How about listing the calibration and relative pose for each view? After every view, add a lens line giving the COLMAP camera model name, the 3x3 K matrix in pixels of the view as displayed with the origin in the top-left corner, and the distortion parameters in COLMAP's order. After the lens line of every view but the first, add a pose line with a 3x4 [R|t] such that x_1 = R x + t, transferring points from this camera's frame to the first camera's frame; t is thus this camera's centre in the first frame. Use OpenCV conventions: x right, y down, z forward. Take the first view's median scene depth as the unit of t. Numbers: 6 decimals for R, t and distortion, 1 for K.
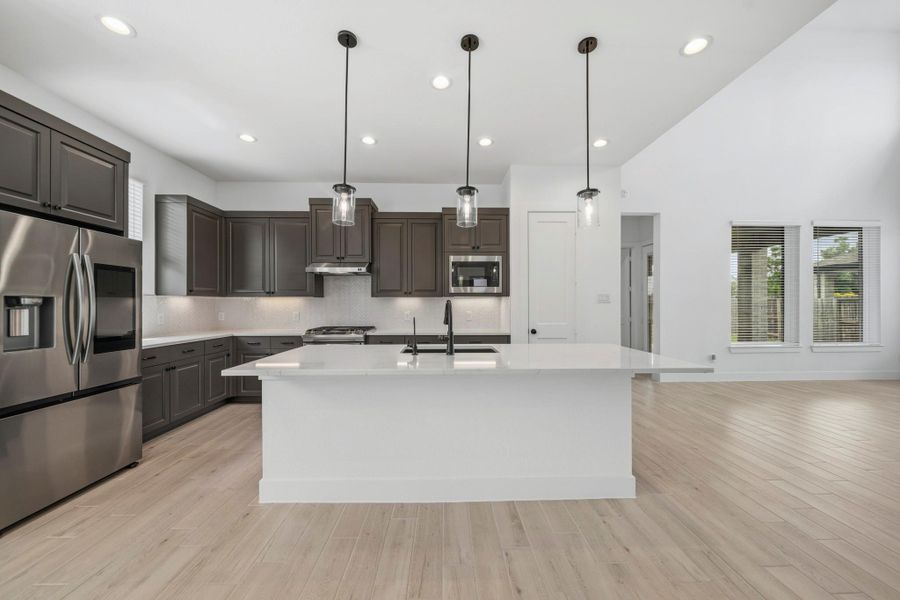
lens RADIAL K [[323.1, 0, 449.0], [0, 323.1, 303.4], [0, 0, 1]] dist [-0.000903, -0.000147]
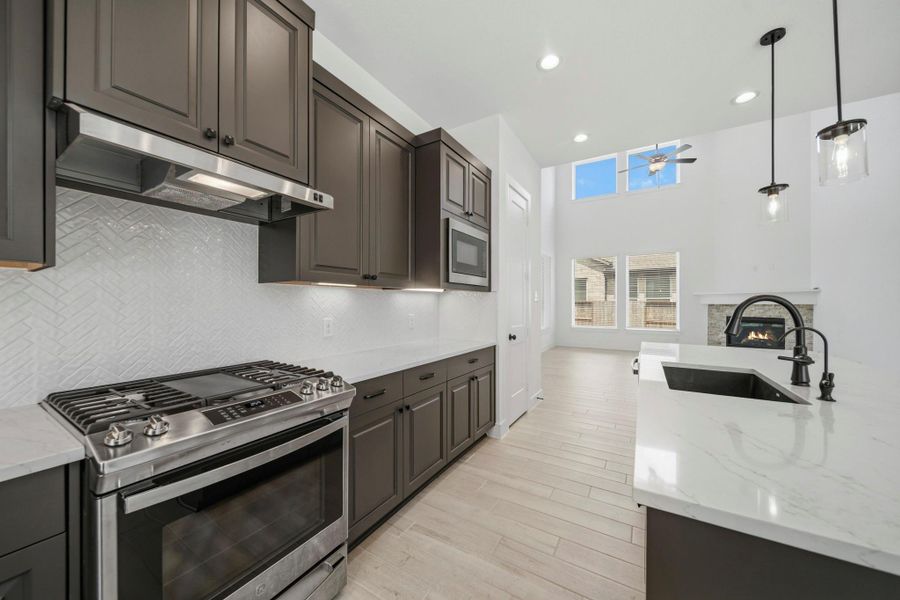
lens RADIAL K [[323.1, 0, 449.0], [0, 323.1, 303.4], [0, 0, 1]] dist [-0.000903, -0.000147]
pose [[0.542842, 0.003089, 0.839829, -0.748594], [-0.008809, 0.999959, 0.002016, 0.005464], [-0.839788, -0.008493, 0.542847, 1.065385]]
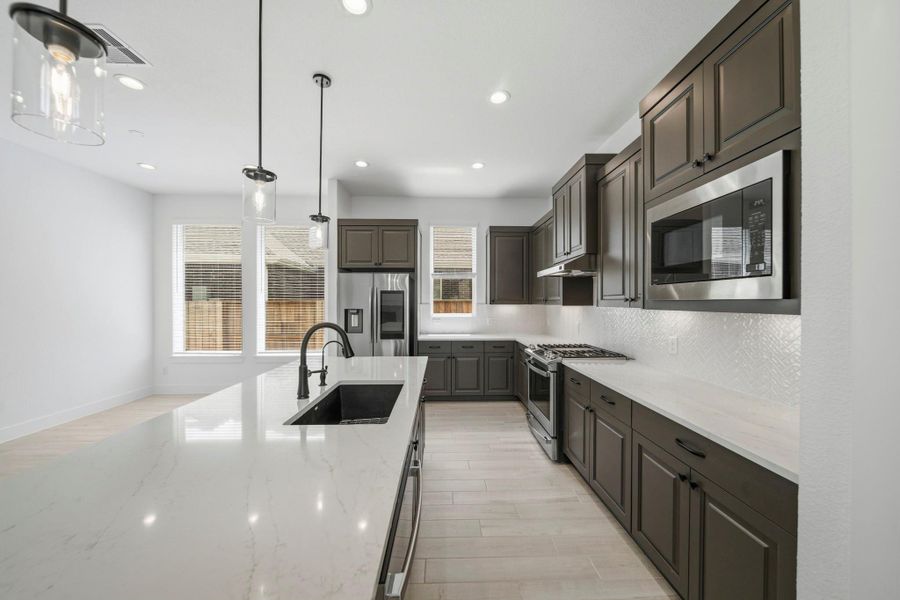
lens RADIAL K [[323.1, 0, 449.0], [0, 323.1, 303.4], [0, 0, 1]] dist [-0.000903, -0.000147]
pose [[0.004135, 0.003133, -0.999987, 0.643982], [0.001307, 0.999994, 0.003138, -0.045972], [0.999991, -0.001320, 0.004131, 1.150447]]
